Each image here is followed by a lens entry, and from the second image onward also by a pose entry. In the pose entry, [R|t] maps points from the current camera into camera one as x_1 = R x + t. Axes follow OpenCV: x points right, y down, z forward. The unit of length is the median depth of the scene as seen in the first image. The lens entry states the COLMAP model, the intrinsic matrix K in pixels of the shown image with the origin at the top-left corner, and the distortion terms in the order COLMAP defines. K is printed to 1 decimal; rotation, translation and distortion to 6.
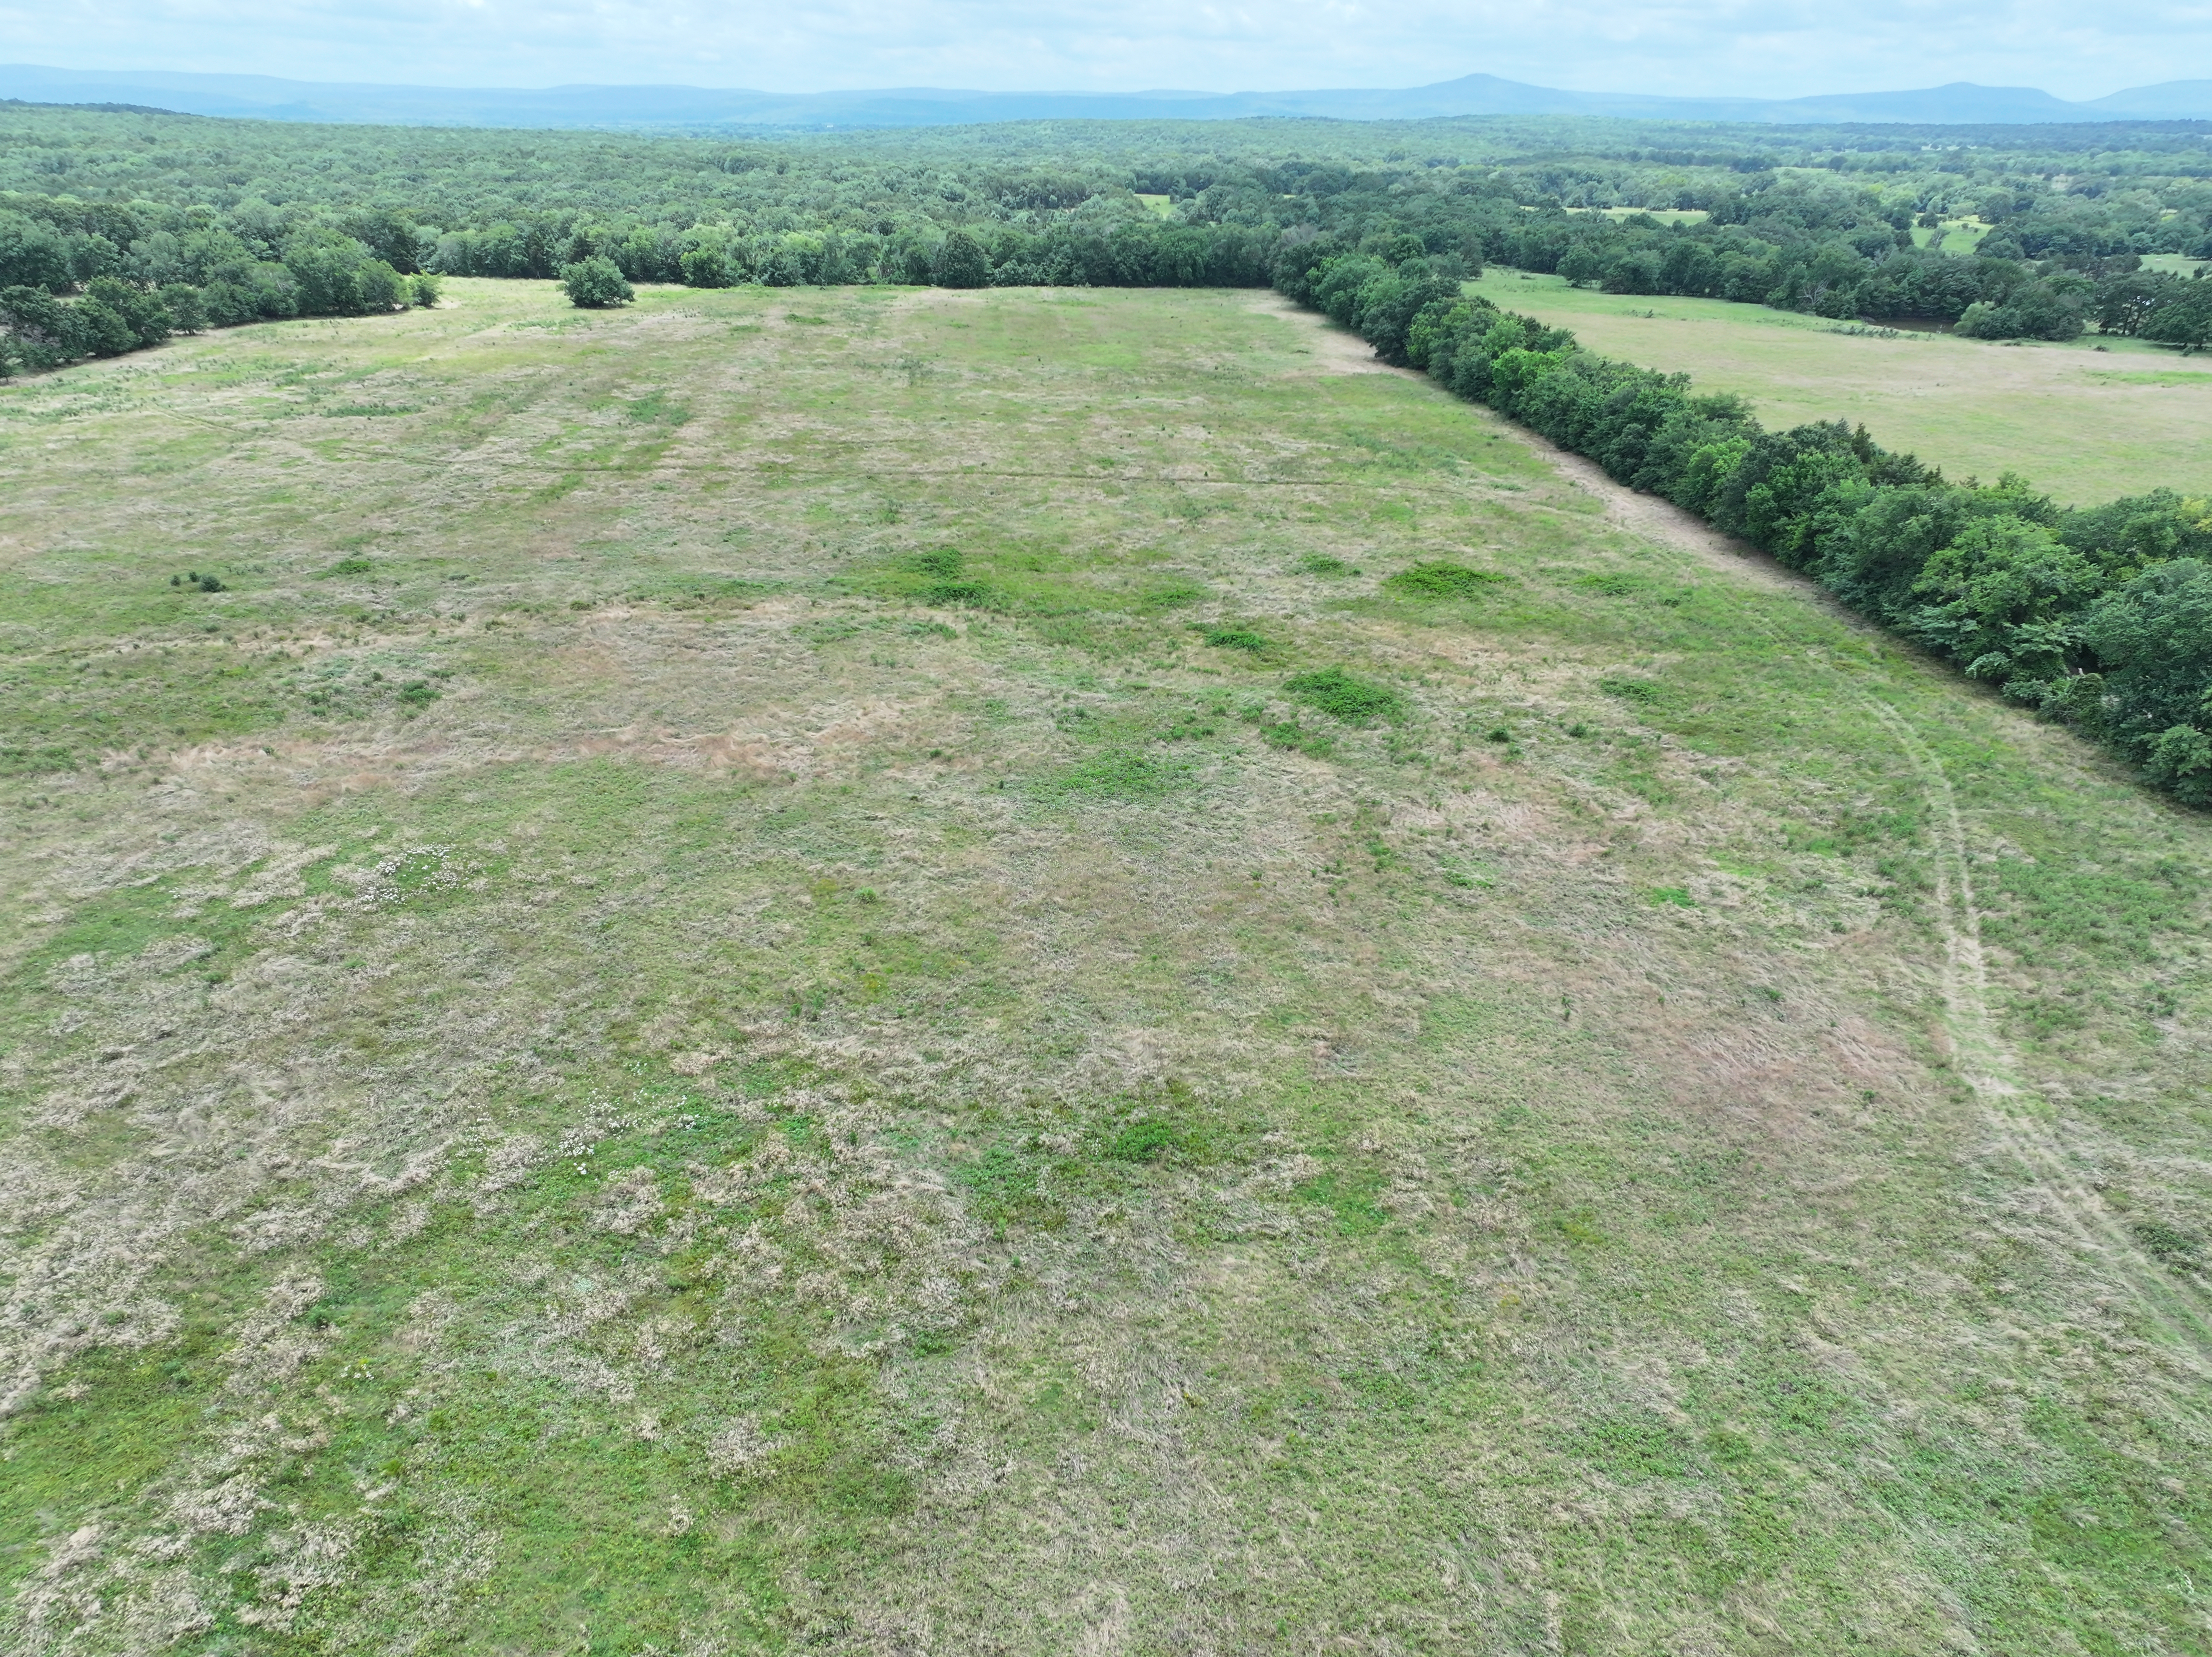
lens RADIAL K [[1545.6, 0, 1104.5], [0, 1545.6, 823.4], [0, 0, 1]] dist [0.000366, 0.017886]
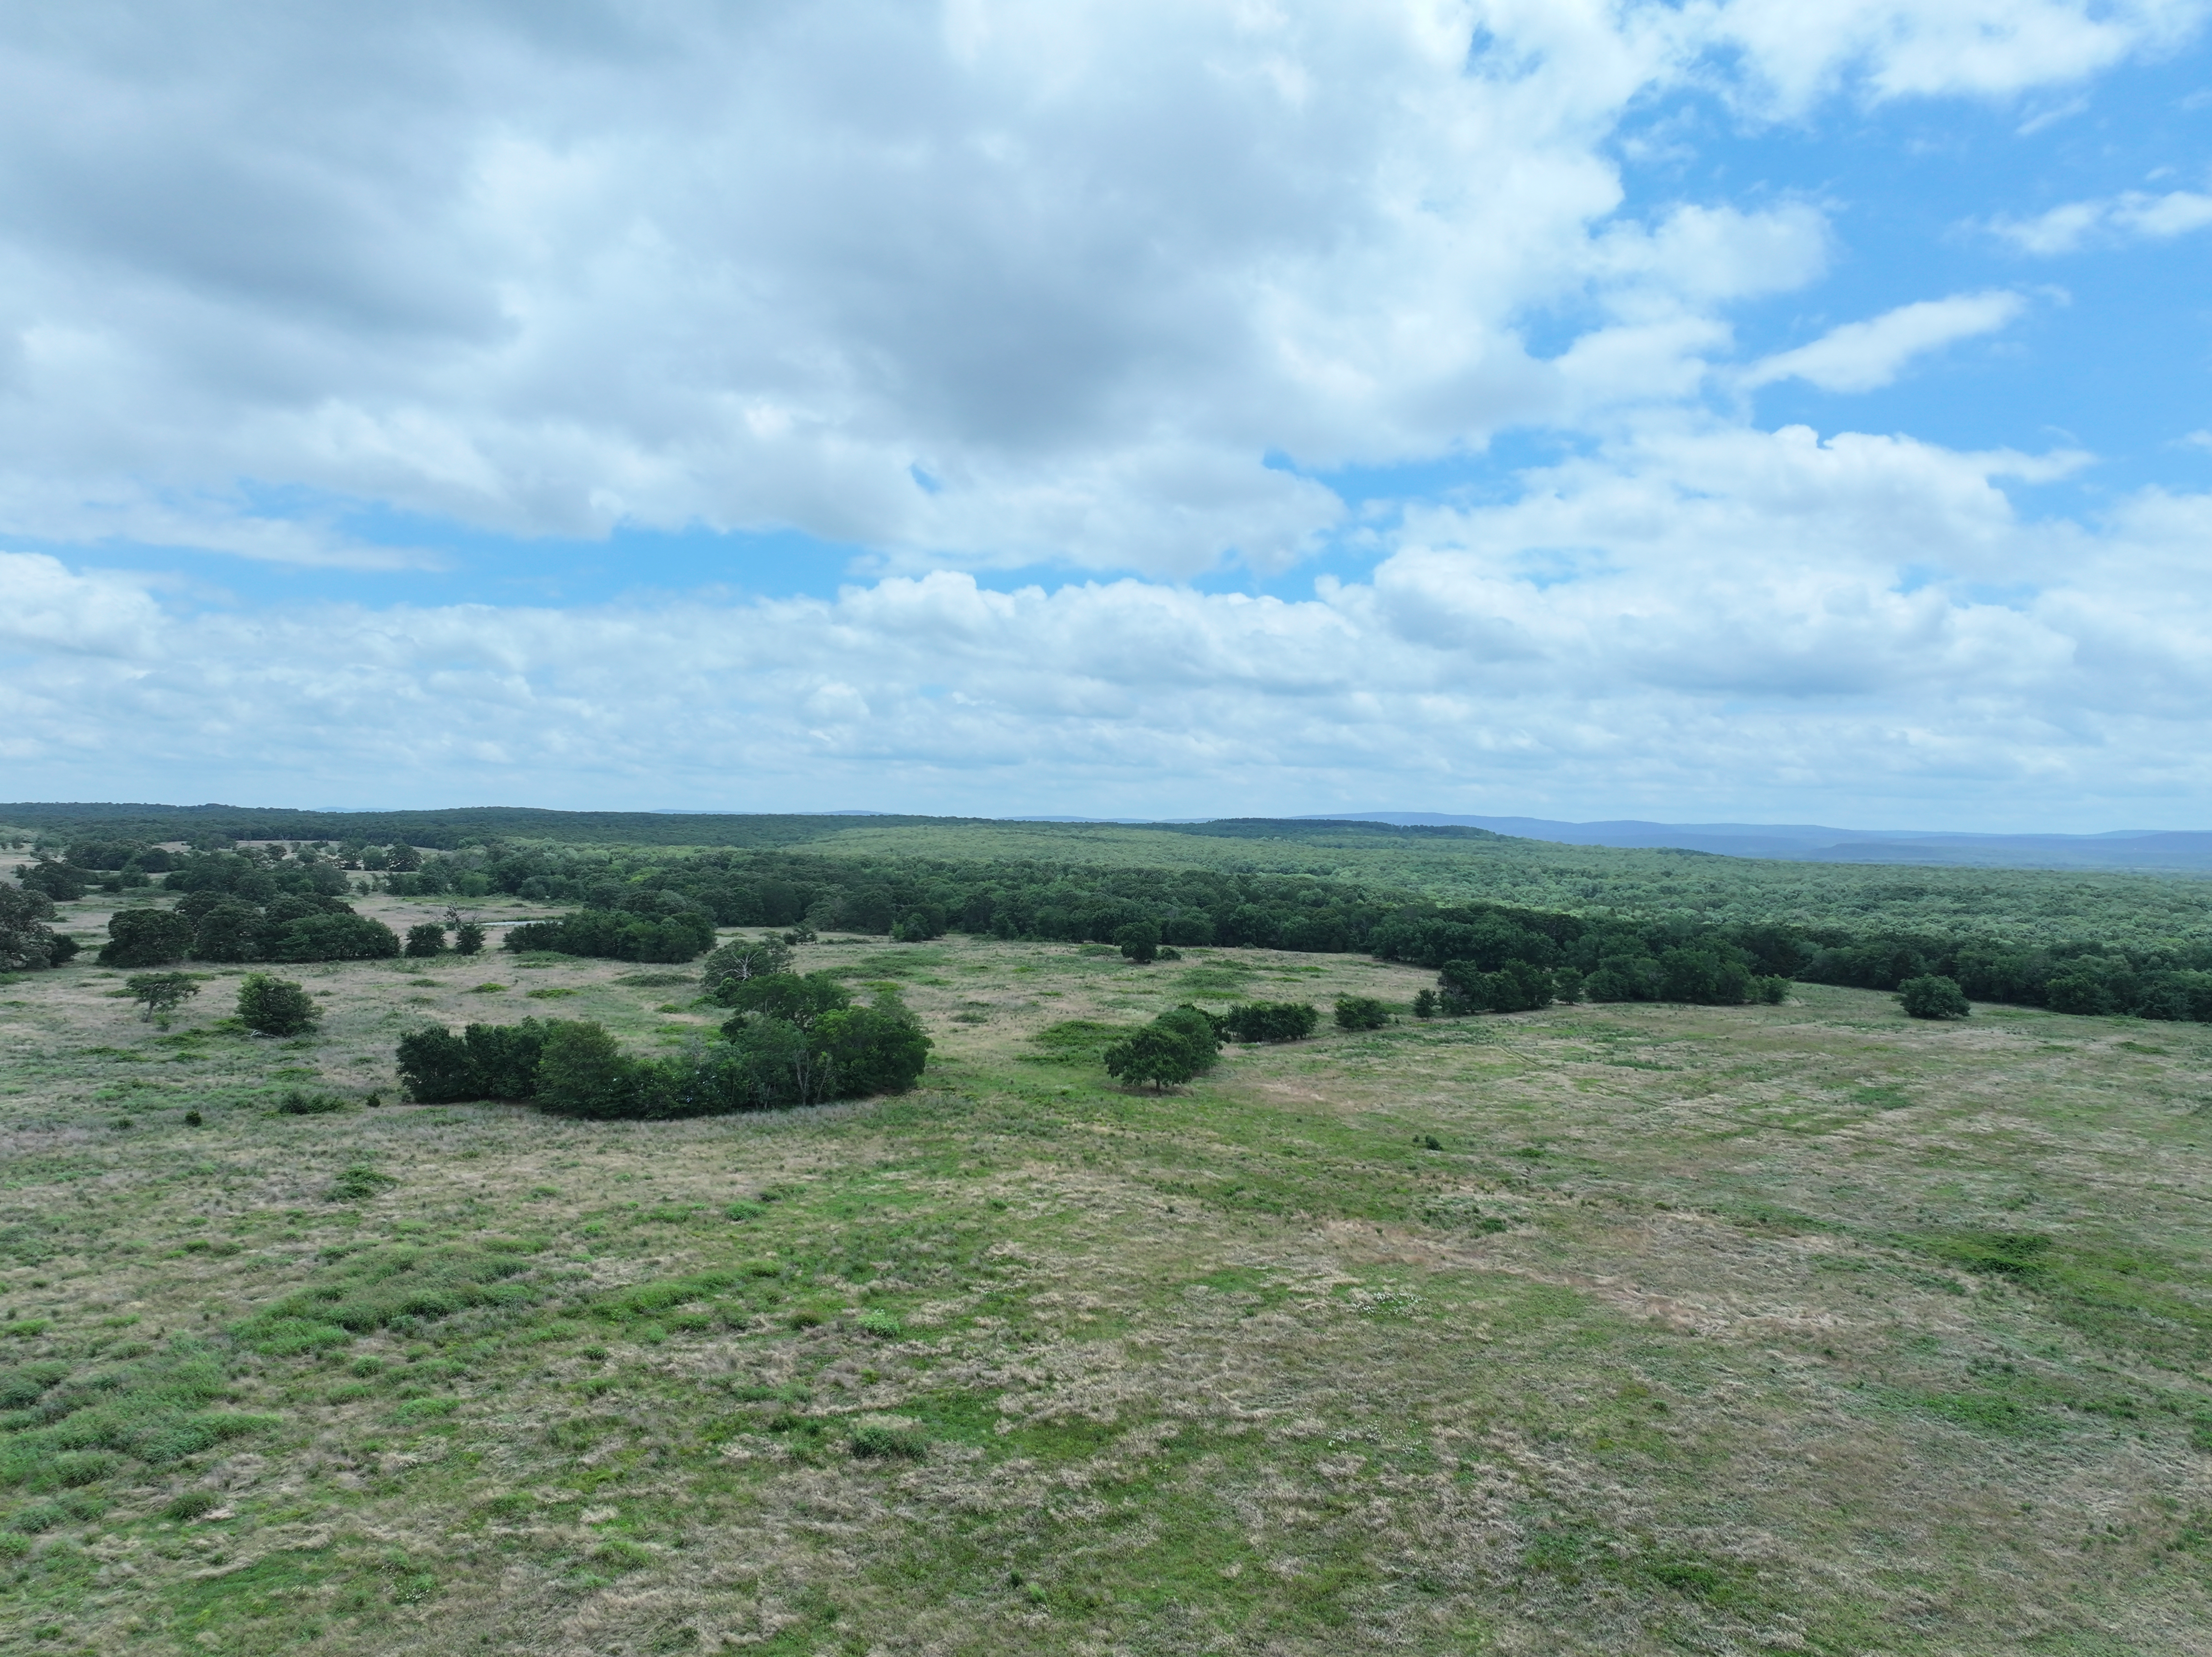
lens RADIAL K [[1545.6, 0, 1101.7], [0, 1545.6, 825.7], [0, 0, 1]] dist [0.000366, 0.017886]
pose [[0.630996, -0.002934, -0.775780, 0.484202], [-0.333869, 0.901622, -0.274970, 0.107580], [0.700268, 0.432514, 0.567940, -0.223784]]
